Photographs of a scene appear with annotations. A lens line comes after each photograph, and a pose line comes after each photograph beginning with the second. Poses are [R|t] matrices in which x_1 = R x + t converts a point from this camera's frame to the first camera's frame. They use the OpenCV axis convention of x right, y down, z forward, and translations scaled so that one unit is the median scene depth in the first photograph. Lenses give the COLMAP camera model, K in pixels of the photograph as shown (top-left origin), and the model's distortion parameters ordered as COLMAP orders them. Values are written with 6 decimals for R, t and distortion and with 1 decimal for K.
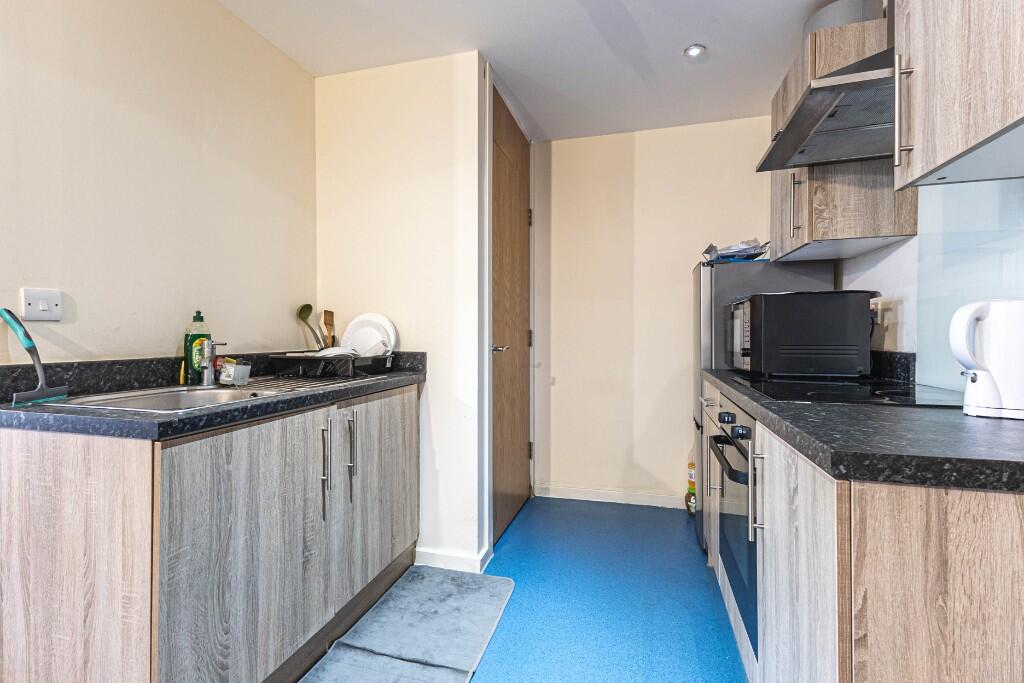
lens RADIAL K [[468.3, 0, 507.6], [0, 468.3, 338.7], [0, 0, 1]] dist [0.023892, -0.001716]
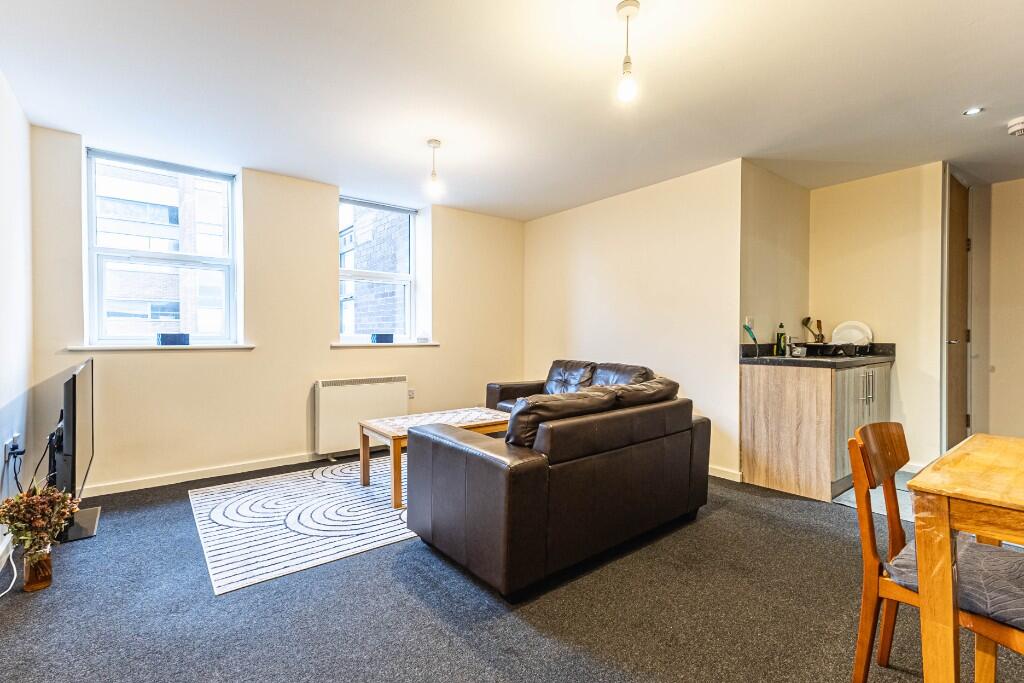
lens RADIAL K [[468.3, 0, 508.1], [0, 468.3, 339.1], [0, 0, 1]] dist [0.023892, -0.001716]
pose [[0.812939, 0.001031, -0.582348, -0.440102], [-0.001922, 0.999998, -0.000913, 0.023676], [0.582346, 0.001862, 0.812939, -1.701113]]
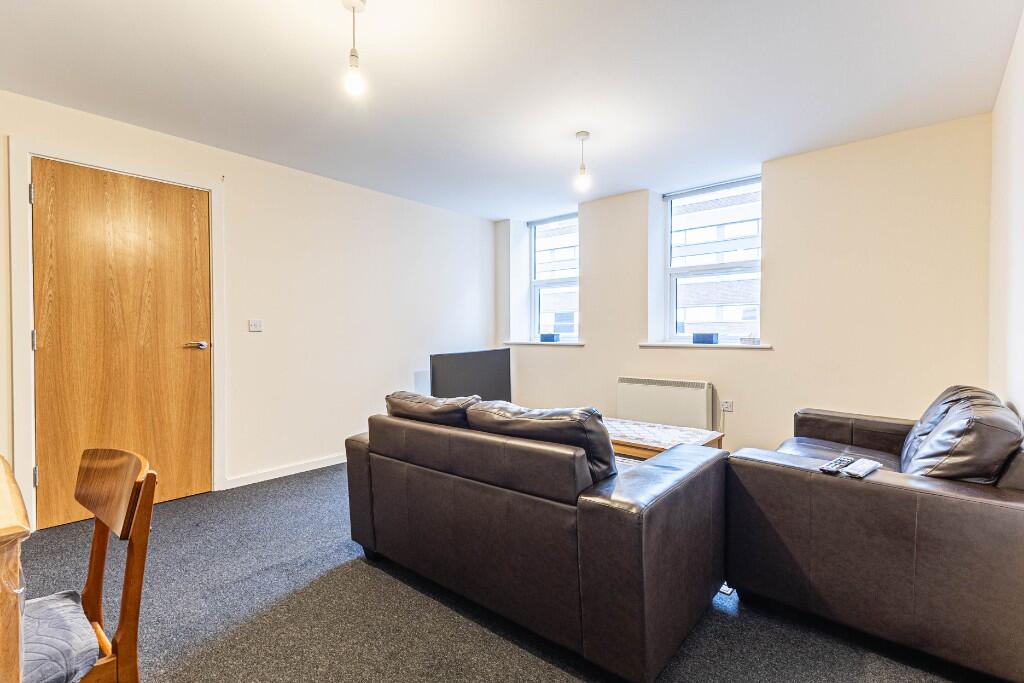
lens RADIAL K [[468.3, 0, 509.7], [0, 468.3, 339.0], [0, 0, 1]] dist [0.023892, -0.001716]
pose [[-0.421581, 0.006335, -0.906769, 0.011050], [-0.009189, 0.999894, 0.011258, 0.000424], [0.906744, 0.013079, -0.421478, 0.304779]]
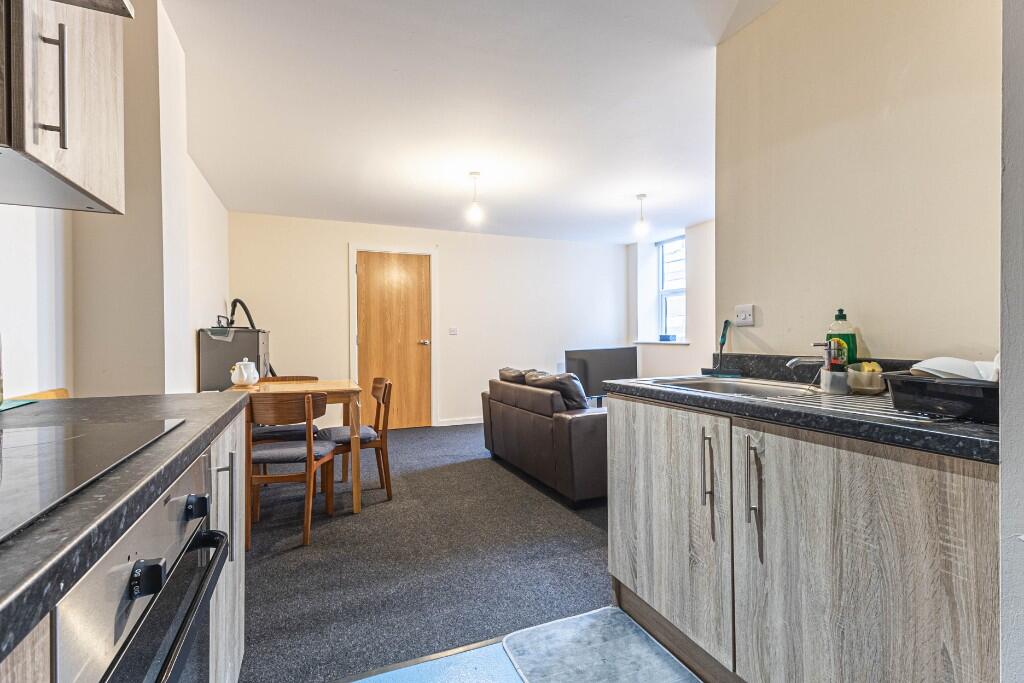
lens RADIAL K [[468.3, 0, 508.8], [0, 468.3, 337.4], [0, 0, 1]] dist [0.023892, -0.001716]
pose [[-0.779266, 0.003574, -0.626683, 0.472993], [-0.002395, 0.999959, 0.008681, -0.010219], [0.626689, 0.008266, -0.779226, 1.430657]]
